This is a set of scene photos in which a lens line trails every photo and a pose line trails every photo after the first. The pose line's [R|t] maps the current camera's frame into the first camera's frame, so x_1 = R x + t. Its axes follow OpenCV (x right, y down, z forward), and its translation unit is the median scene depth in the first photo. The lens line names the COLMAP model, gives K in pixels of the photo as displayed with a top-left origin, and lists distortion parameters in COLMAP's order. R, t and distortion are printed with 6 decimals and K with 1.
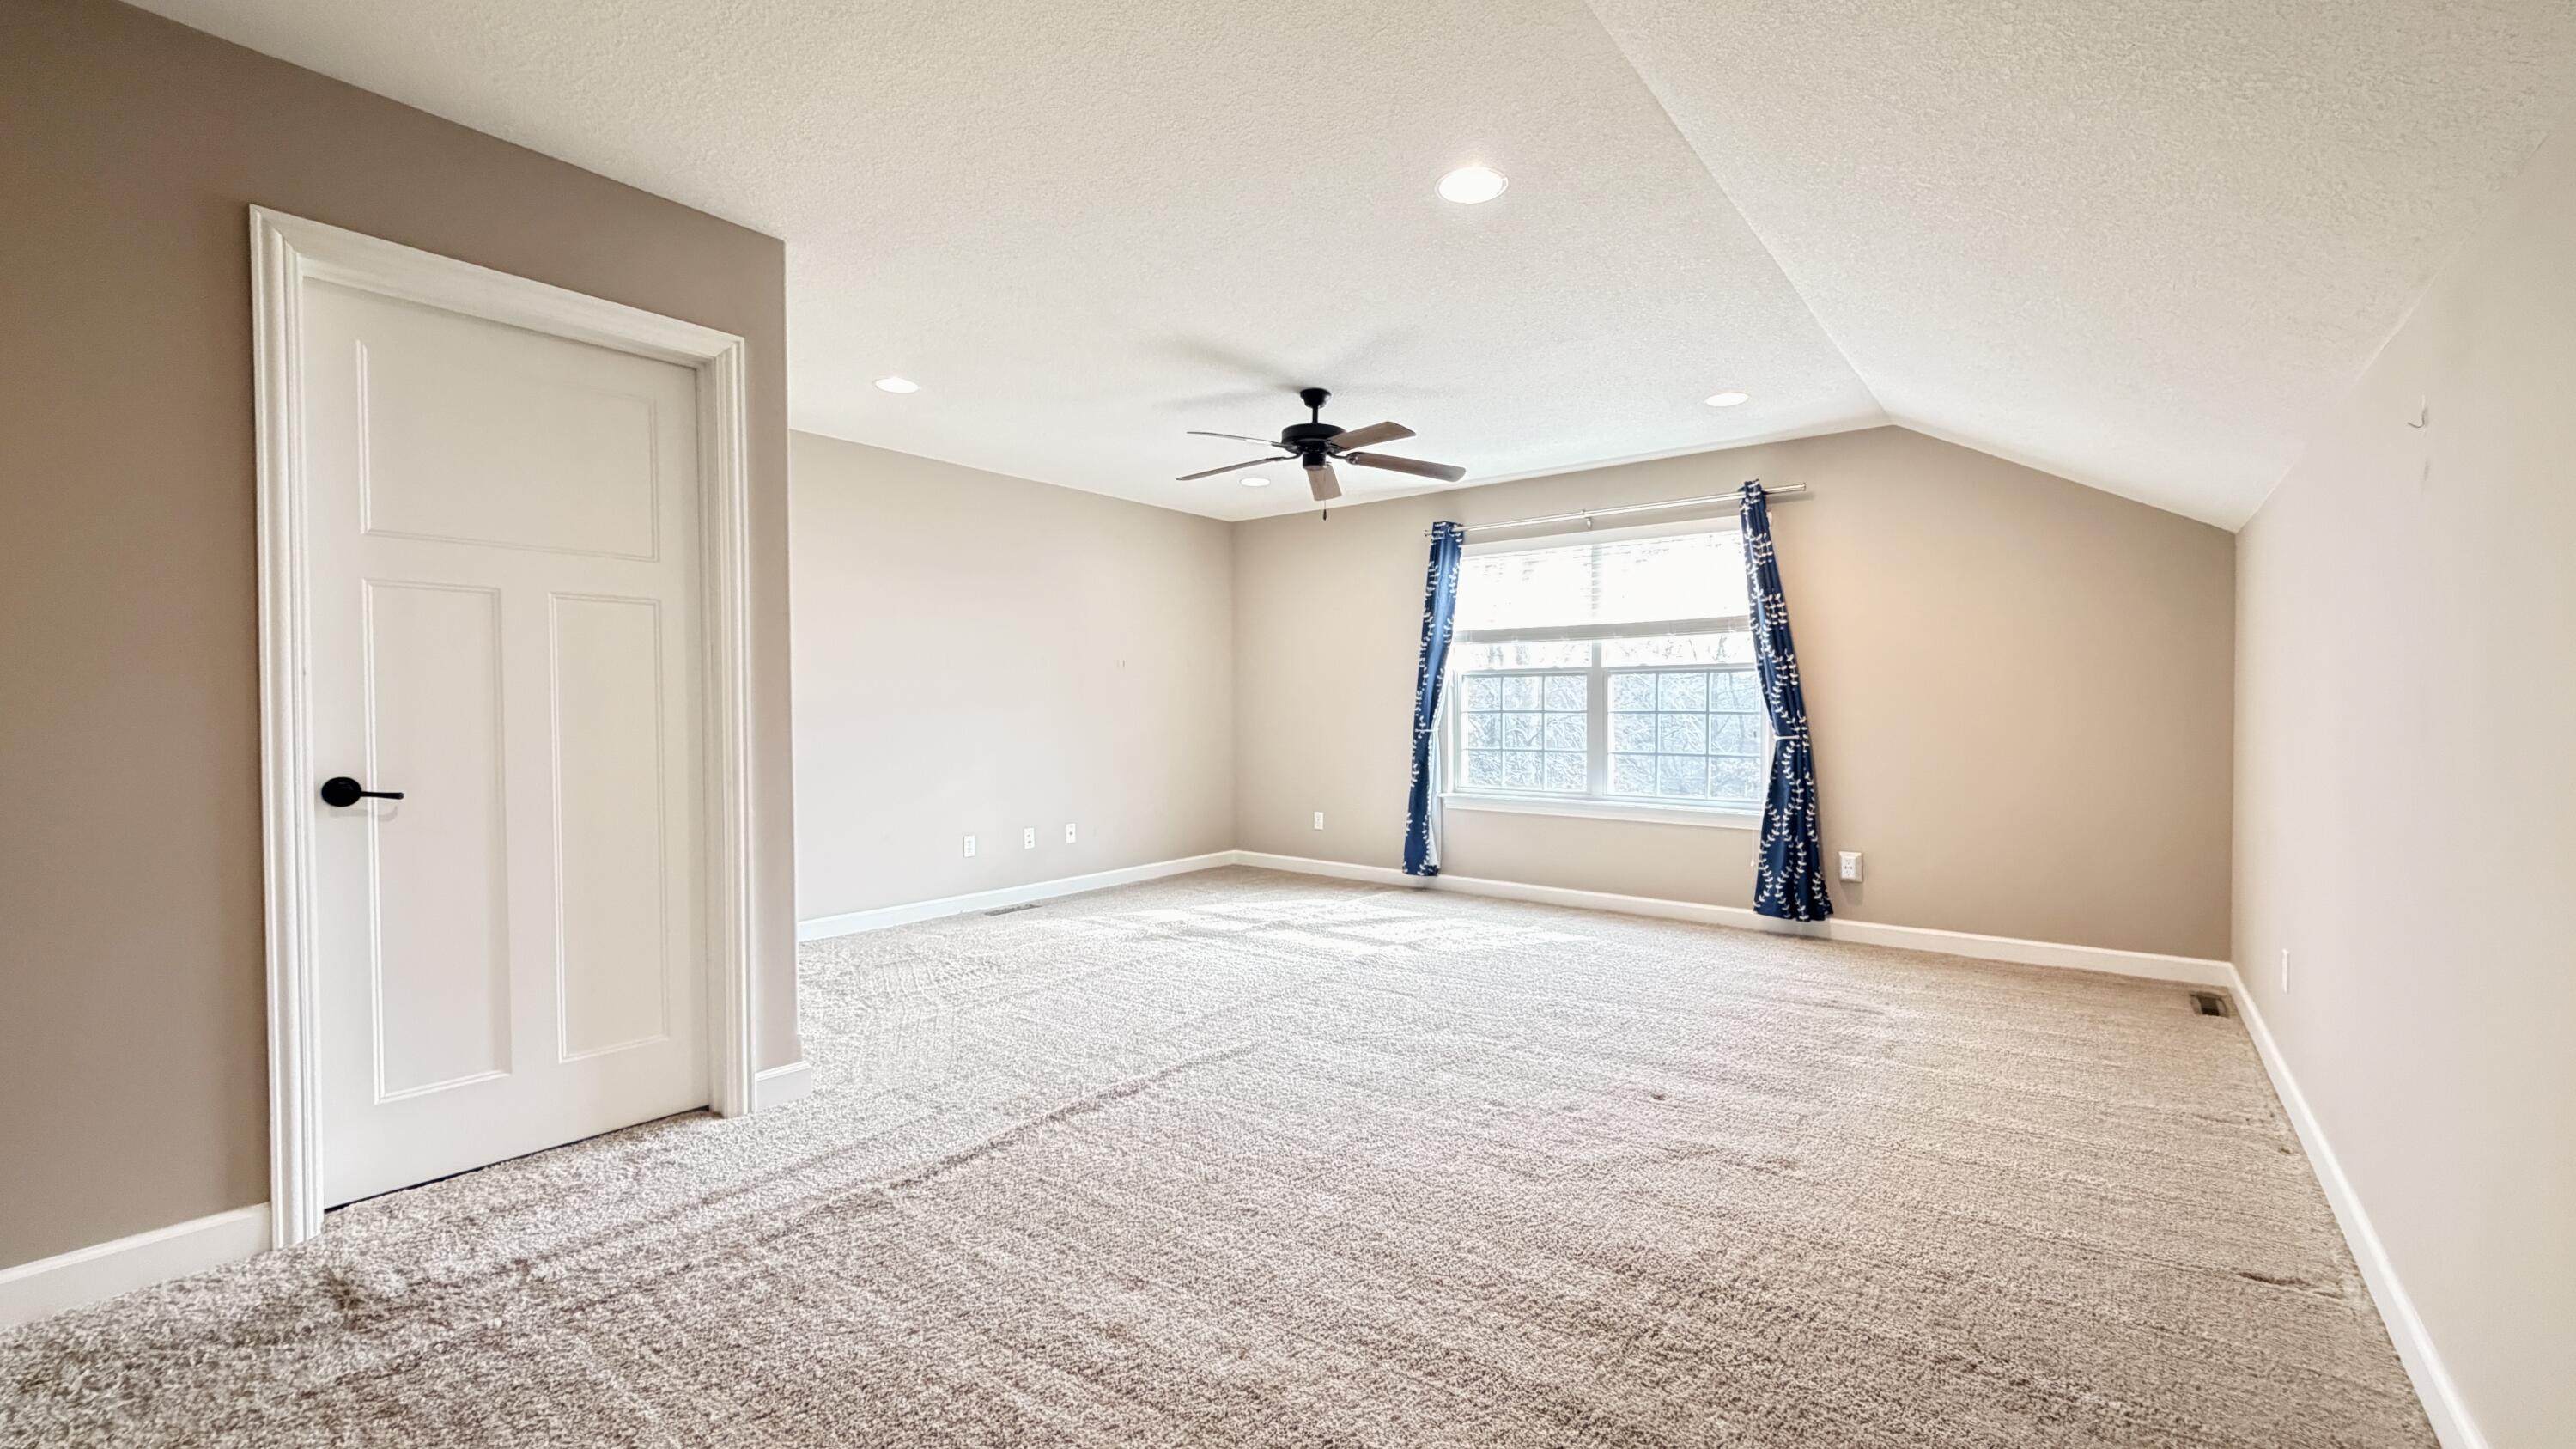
lens RADIAL K [[1026.1, 0, 1280.6], [0, 1026.1, 730.2], [0, 0, 1]] dist [0.000458, 0.000276]
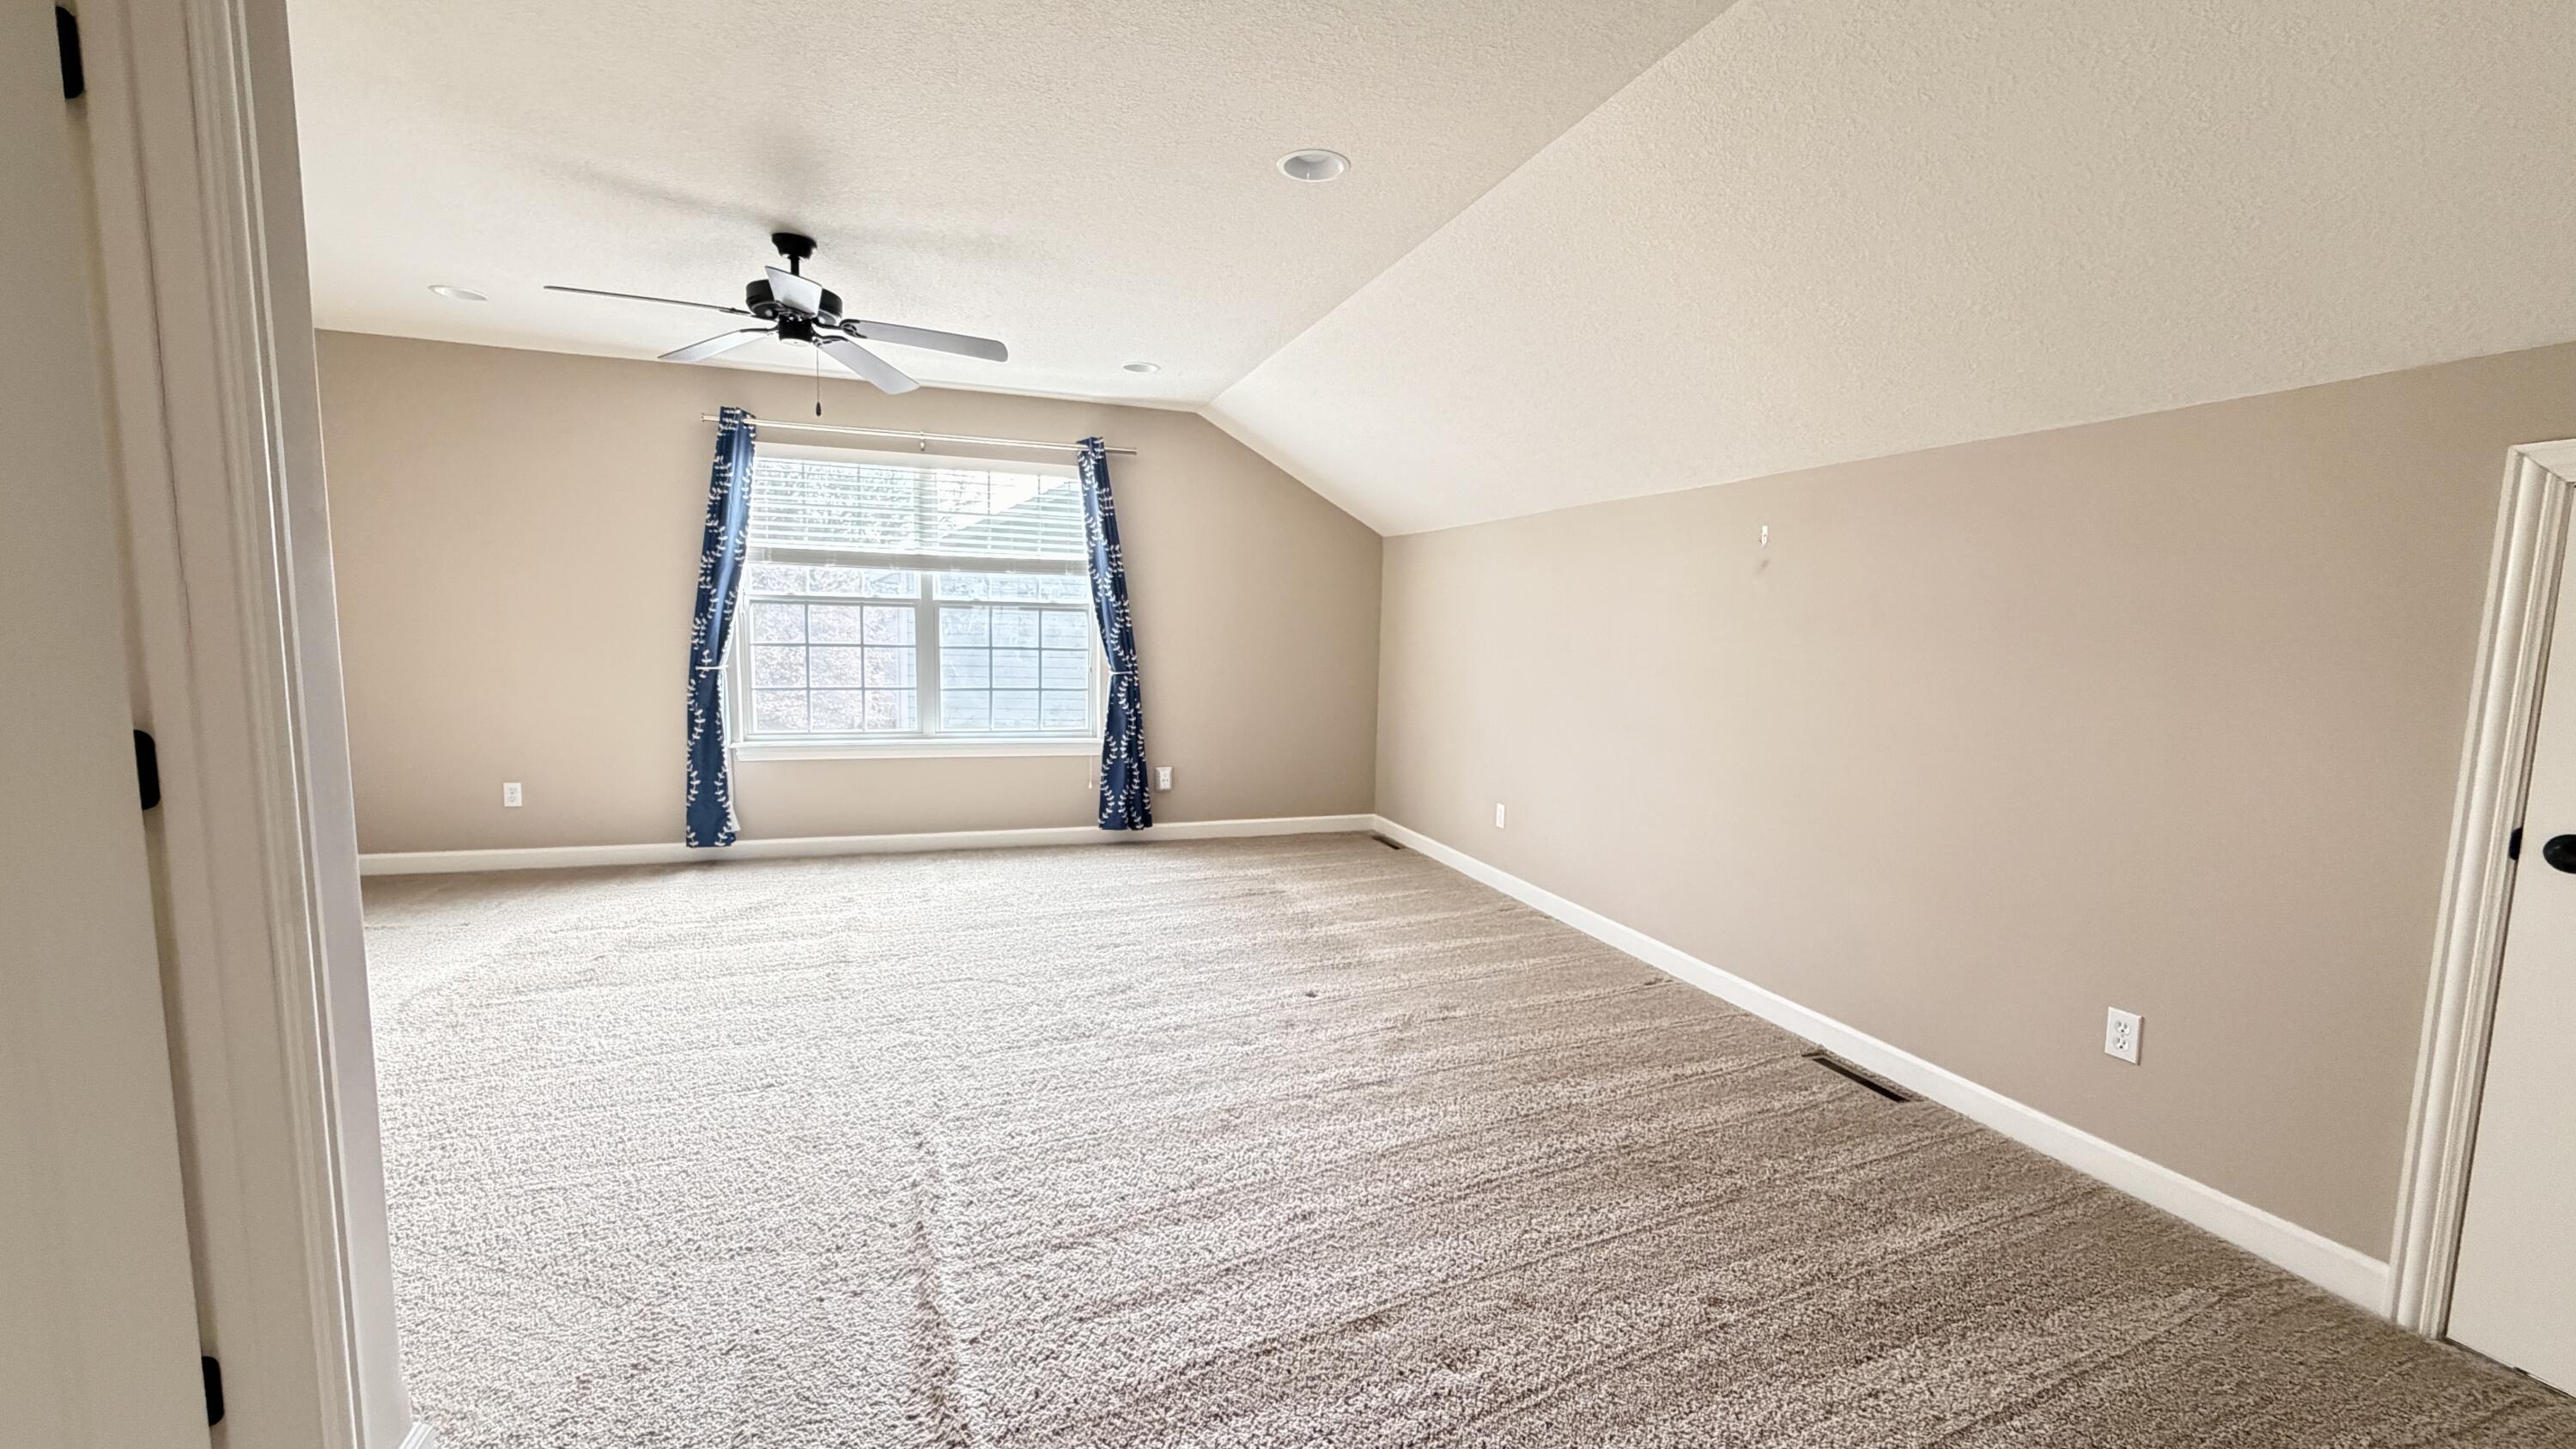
lens RADIAL K [[1026.1, 0, 1280.6], [0, 1026.1, 730.2], [0, 0, 1]] dist [0.000458, 0.000276]
pose [[0.537807, -0.073922, 0.839821, -0.363736], [-0.007983, 0.995657, 0.092751, -0.035707], [-0.843030, -0.056586, 0.534881, 0.231281]]
